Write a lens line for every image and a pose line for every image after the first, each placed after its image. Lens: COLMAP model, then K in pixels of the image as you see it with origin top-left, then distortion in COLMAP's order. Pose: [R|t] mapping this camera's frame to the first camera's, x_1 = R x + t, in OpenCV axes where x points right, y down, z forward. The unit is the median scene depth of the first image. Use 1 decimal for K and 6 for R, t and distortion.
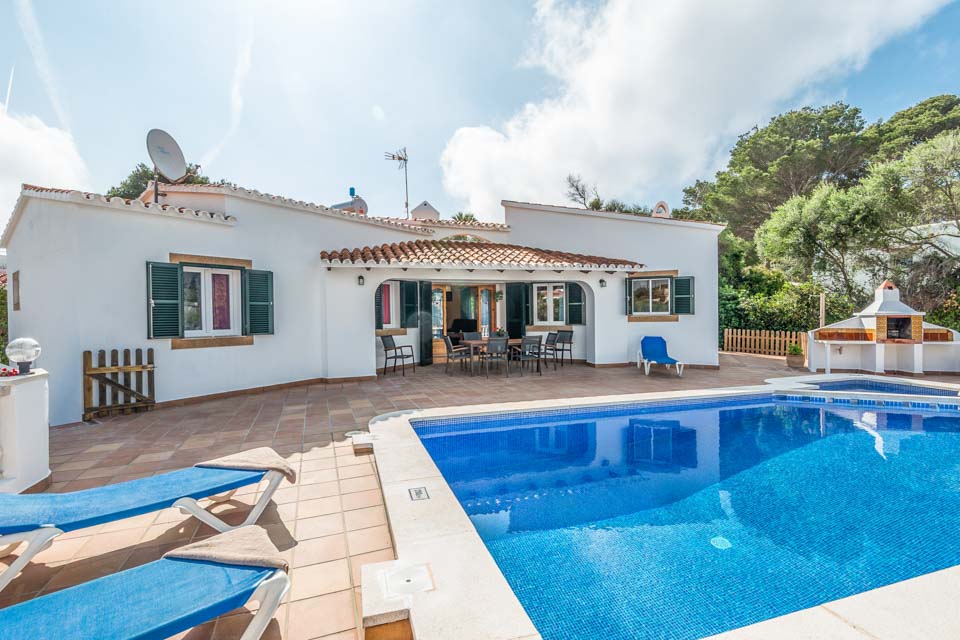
lens RADIAL K [[438.7, 0, 475.7], [0, 438.7, 317.7], [0, 0, 1]] dist [0.004670, 0.000232]
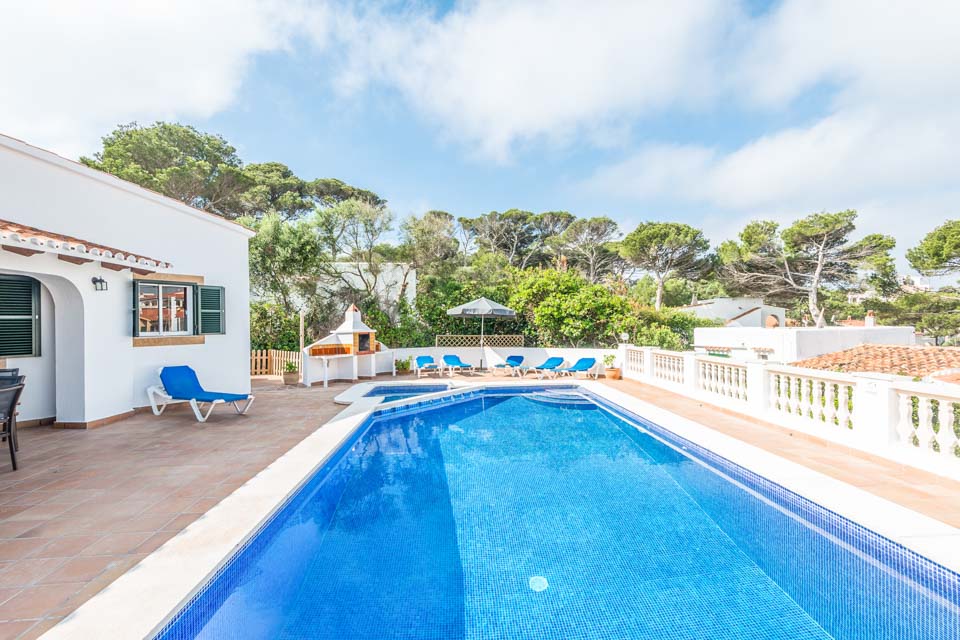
lens RADIAL K [[438.7, 0, 478.3], [0, 438.7, 325.6], [0, 0, 1]] dist [0.004670, 0.000232]
pose [[0.246454, 0.003273, 0.969149, -0.164326], [0.018310, 0.999800, -0.008033, -0.007896], [-0.968982, 0.019725, 0.246344, 0.350282]]
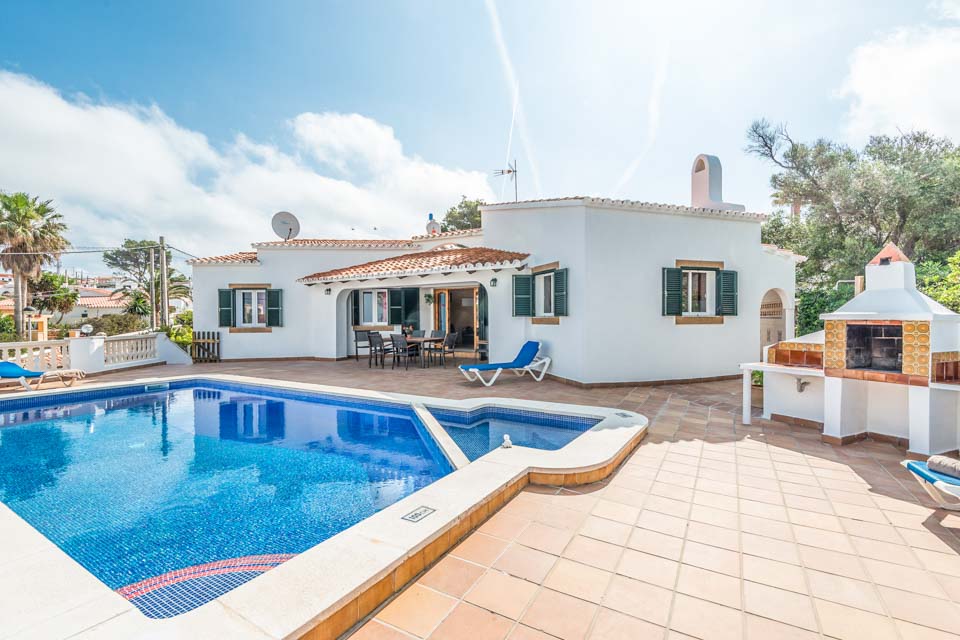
lens RADIAL K [[438.7, 0, 477.3], [0, 438.7, 317.4], [0, 0, 1]] dist [0.004670, 0.000232]
pose [[0.655598, 0.008278, -0.755065, 0.970878], [-0.004313, 0.999965, 0.007218, -0.010201], [0.755098, -0.001475, 0.655611, 0.355069]]
